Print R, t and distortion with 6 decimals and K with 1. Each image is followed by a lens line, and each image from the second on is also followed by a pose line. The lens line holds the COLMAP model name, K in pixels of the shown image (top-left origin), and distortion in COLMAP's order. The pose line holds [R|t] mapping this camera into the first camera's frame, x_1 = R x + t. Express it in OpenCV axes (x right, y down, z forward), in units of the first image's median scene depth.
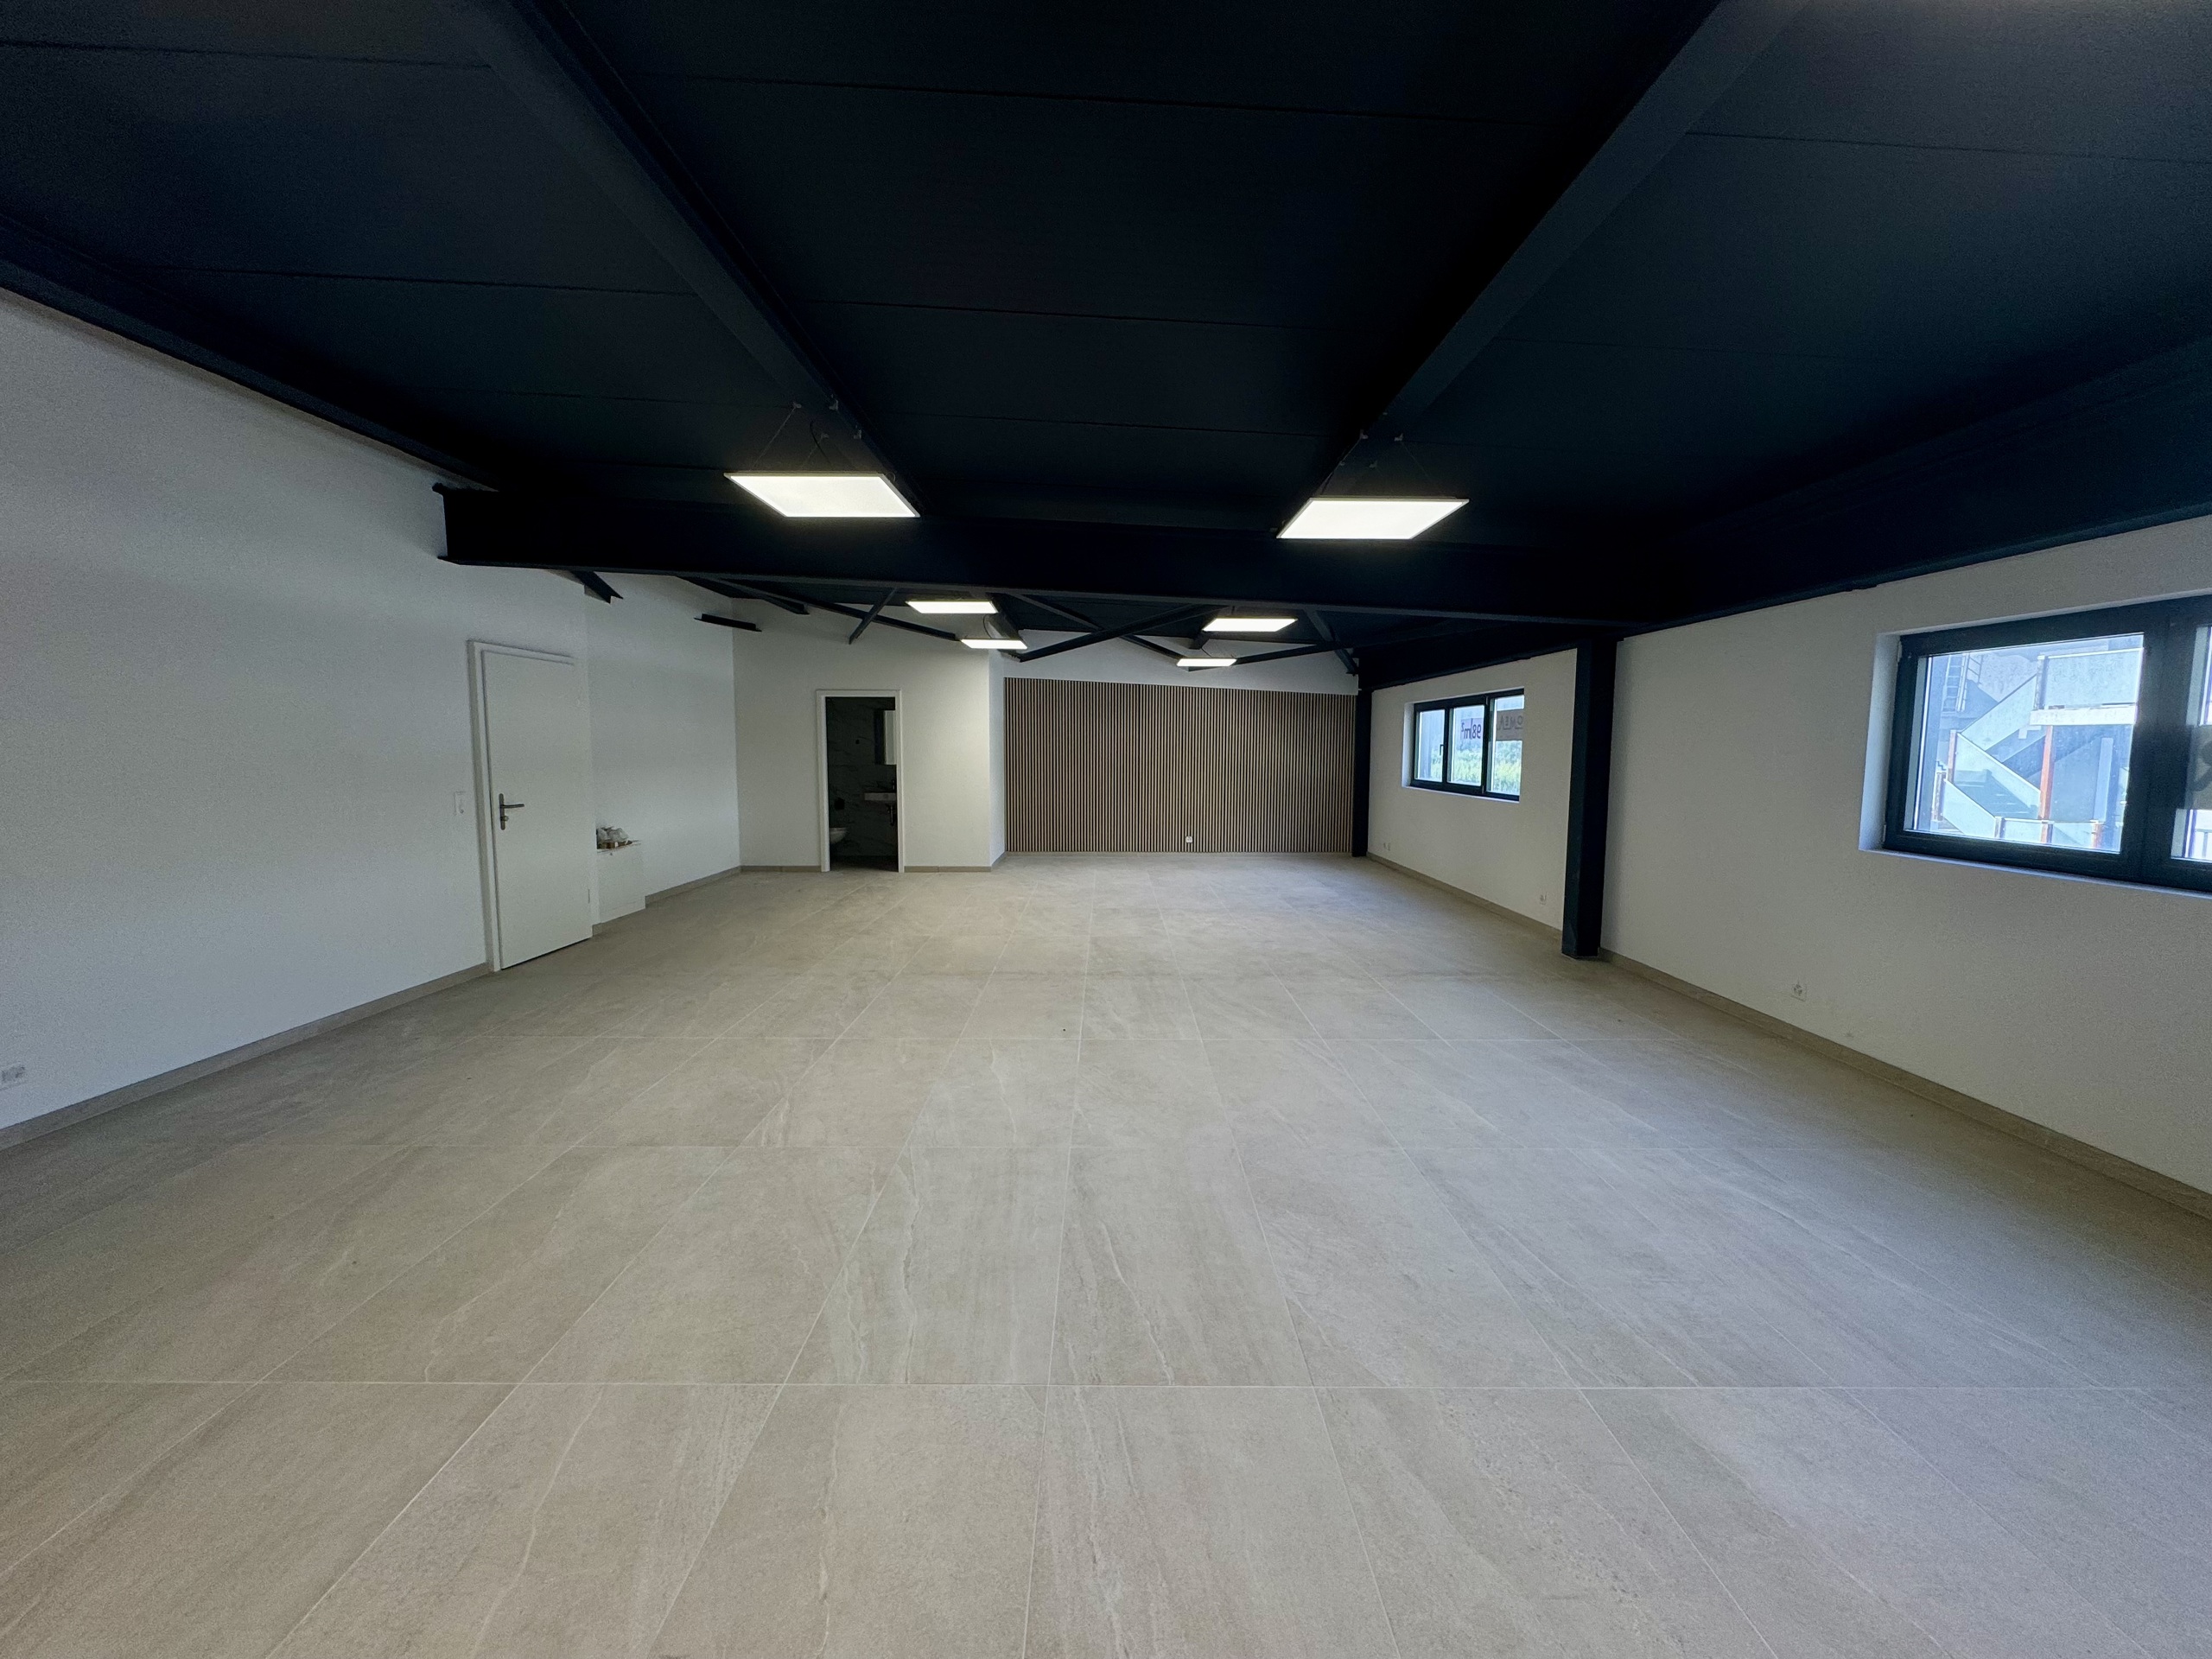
lens RADIAL K [[888.3, 0, 1106.0], [0, 888.3, 829.5], [0, 0, 1]] dist [-0.005723, 0.000343]
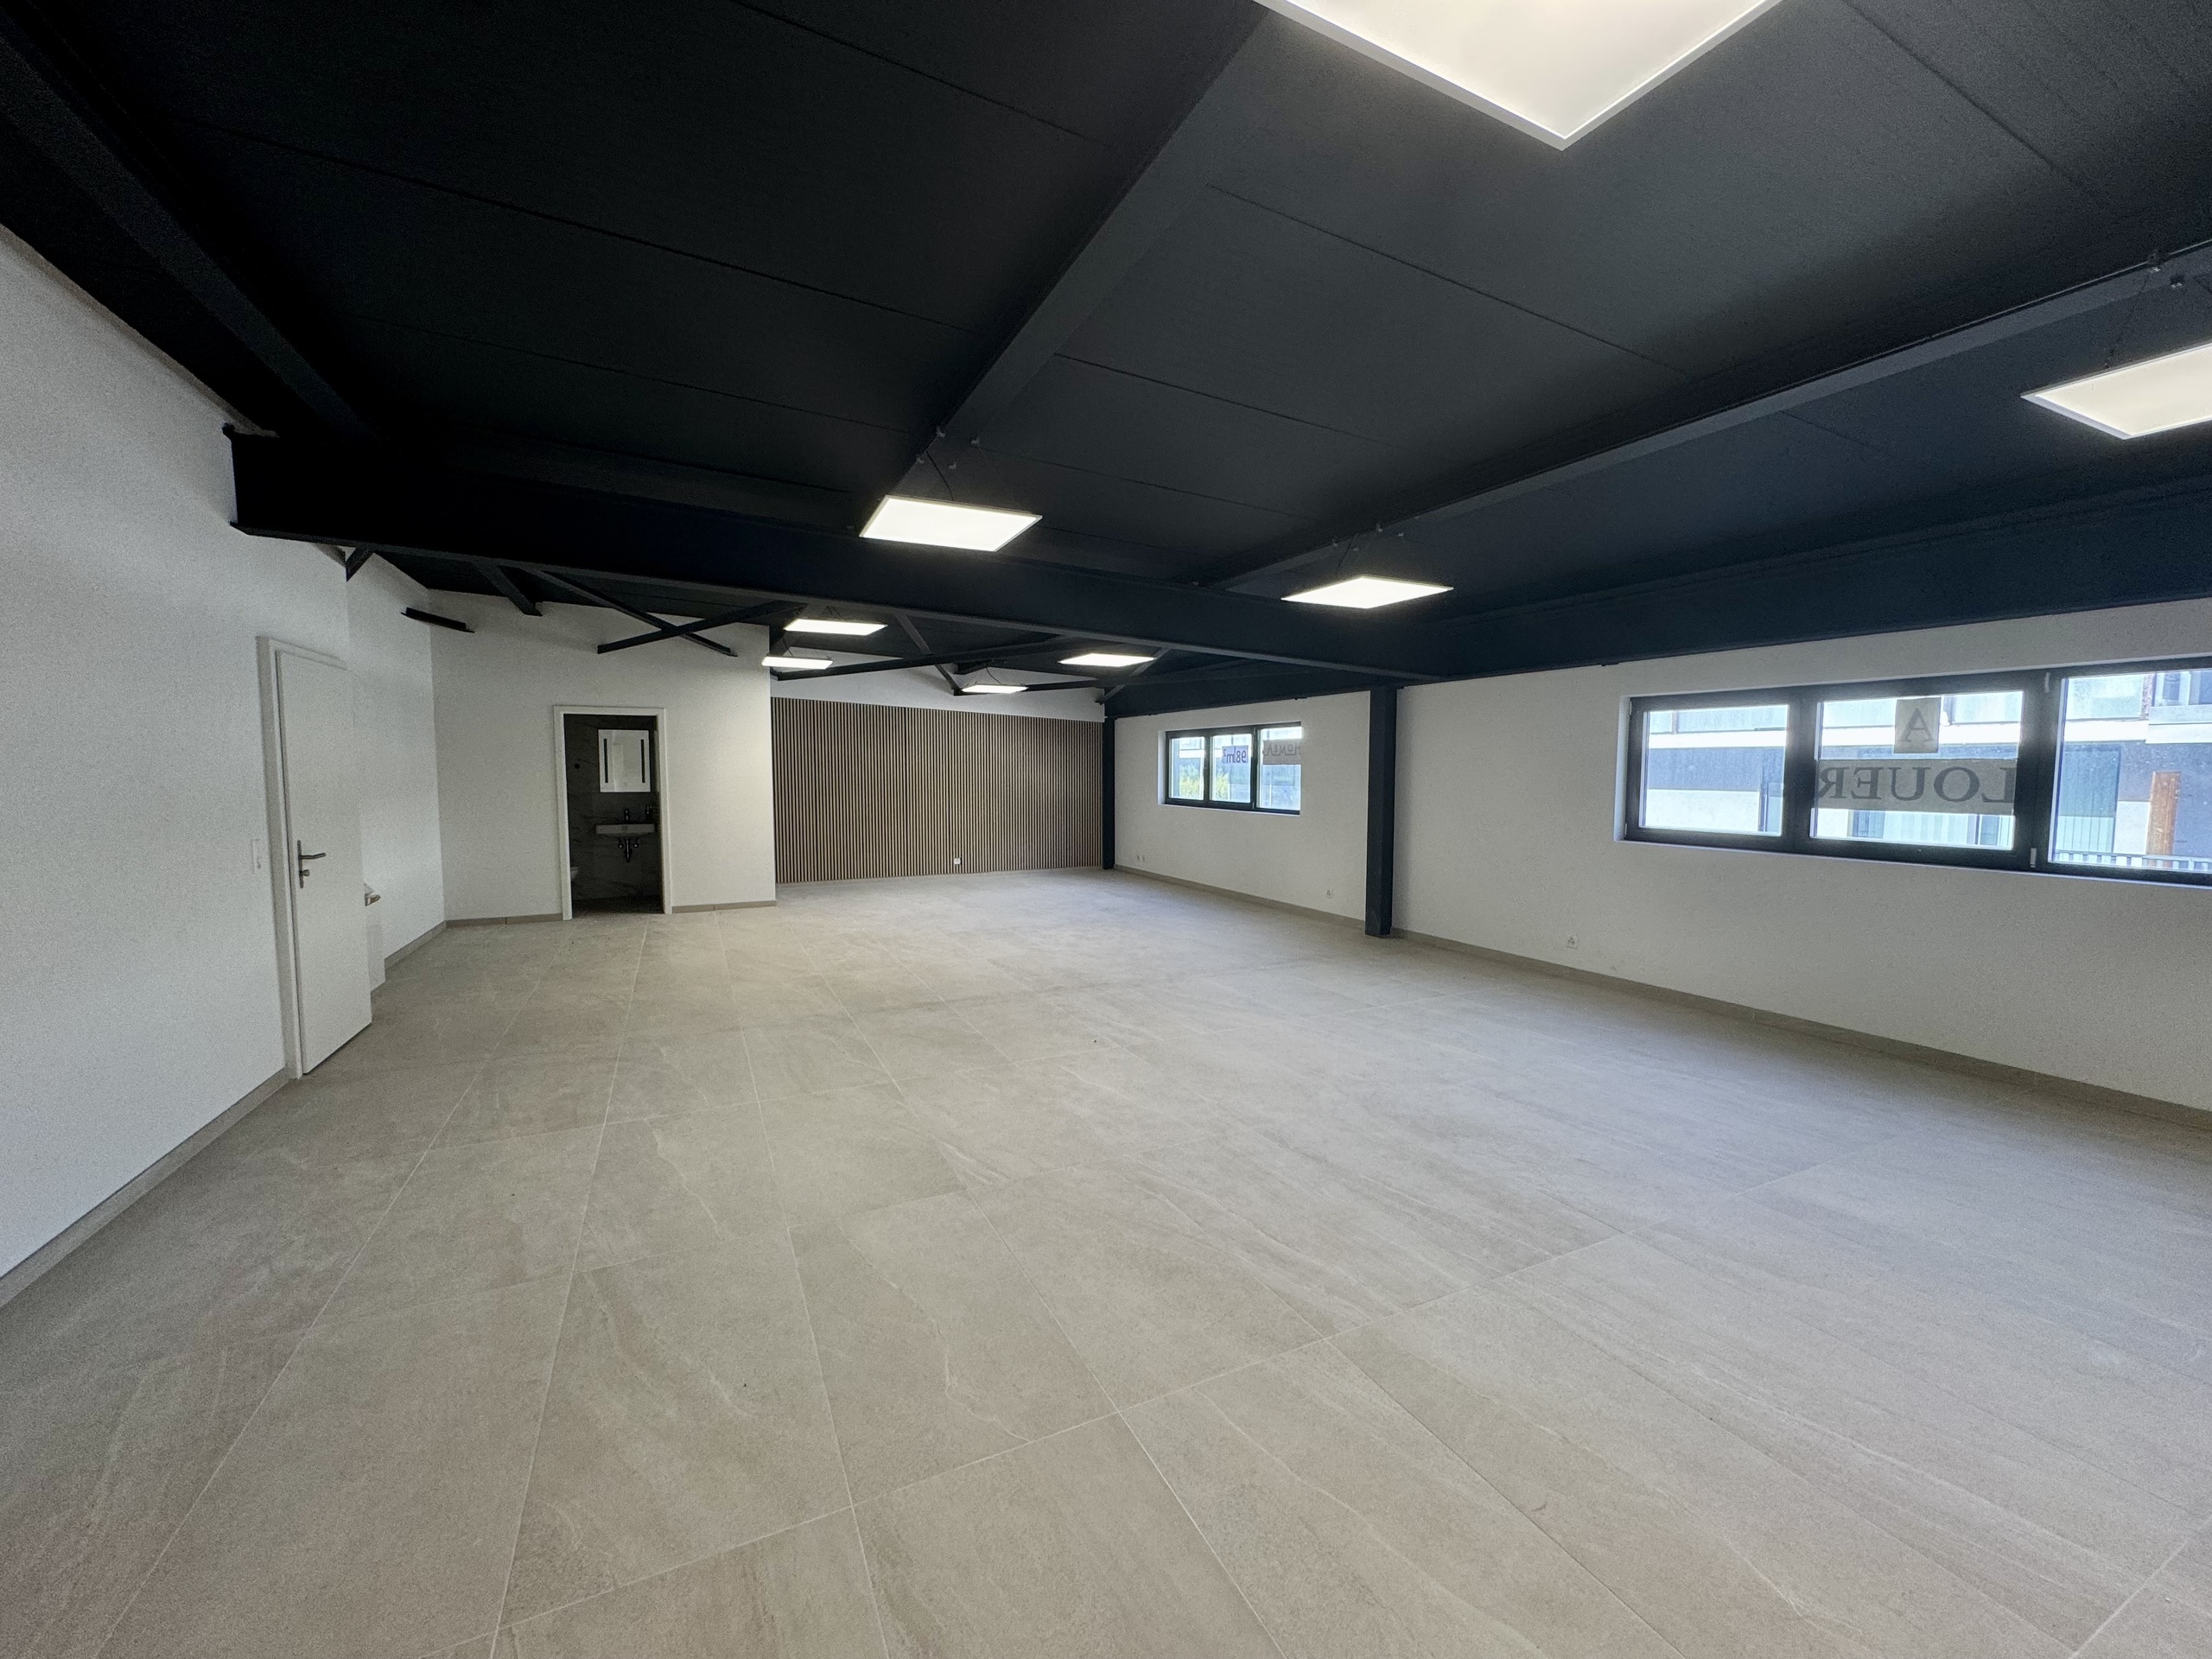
lens RADIAL K [[888.3, 0, 1106.0], [0, 888.3, 829.5], [0, 0, 1]] dist [-0.005723, 0.000343]
pose [[0.901035, -0.033949, 0.432415, -0.401462], [0.043321, 0.998991, -0.011839, -0.011338], [-0.431577, 0.029400, 0.901597, 0.025411]]
